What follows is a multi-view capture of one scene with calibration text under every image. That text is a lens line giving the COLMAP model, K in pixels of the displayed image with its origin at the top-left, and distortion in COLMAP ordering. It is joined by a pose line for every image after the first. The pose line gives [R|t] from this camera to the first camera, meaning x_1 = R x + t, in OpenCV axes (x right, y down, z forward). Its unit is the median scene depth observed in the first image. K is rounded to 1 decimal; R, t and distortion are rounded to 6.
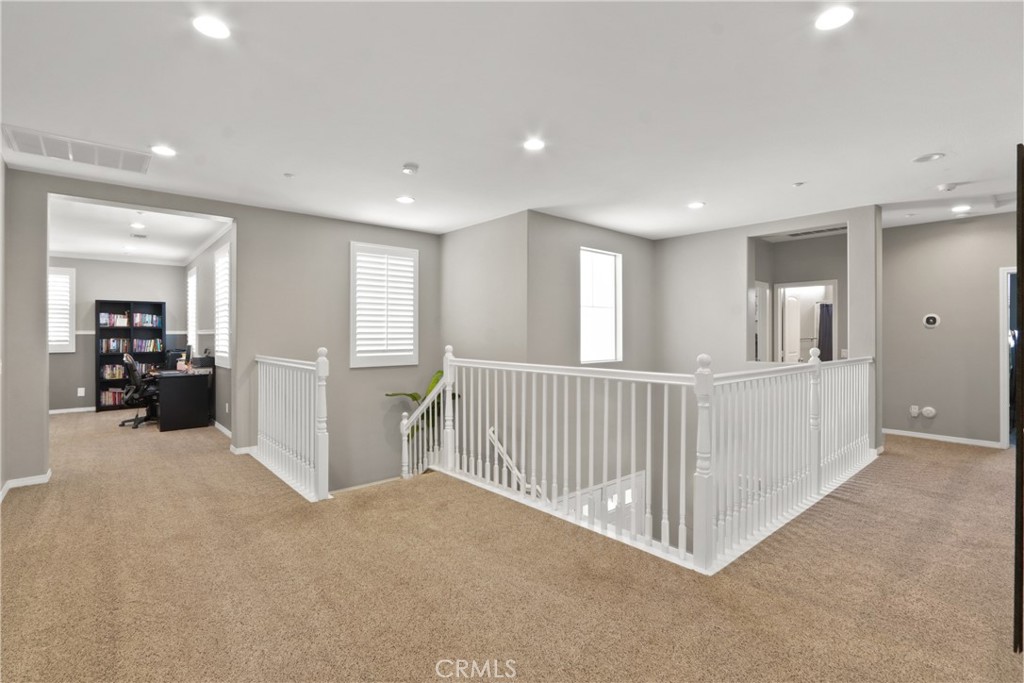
lens RADIAL K [[477.2, 0, 507.7], [0, 477.2, 335.1], [0, 0, 1]] dist [-0.004021, -0.000471]
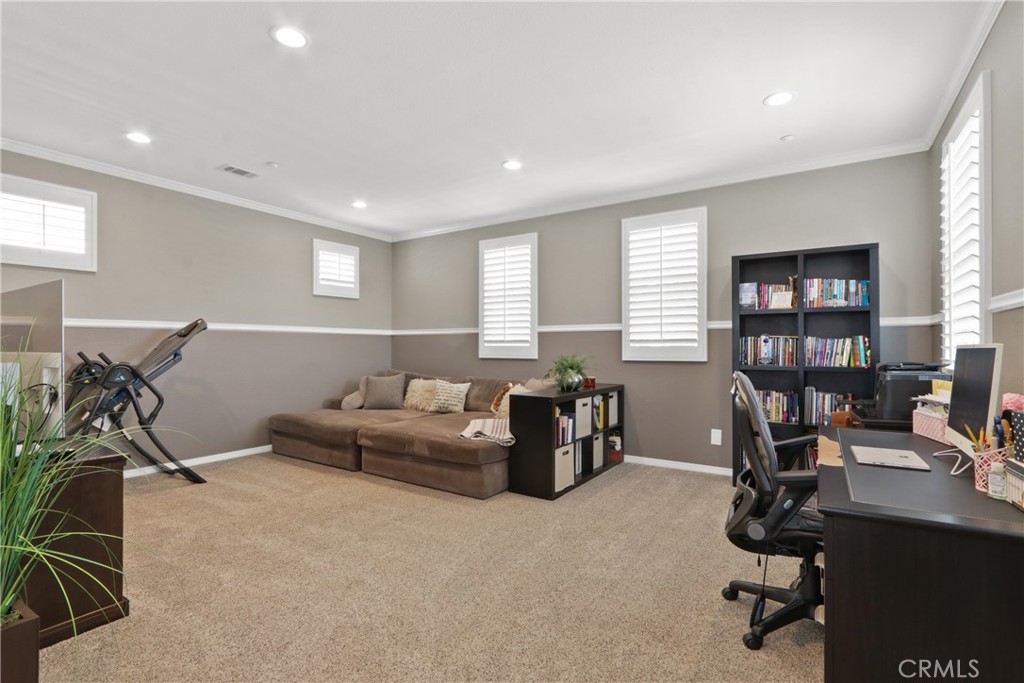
lens RADIAL K [[469.0, 0, 516.3], [0, 469.0, 346.4], [0, 0, 1]] dist [-0.009970, 0.000006]
pose [[0.269954, 0.002261, -0.962871, -0.441243], [-0.002029, 0.999996, 0.001779, 0.017437], [0.962871, 0.001473, 0.269957, 0.625678]]
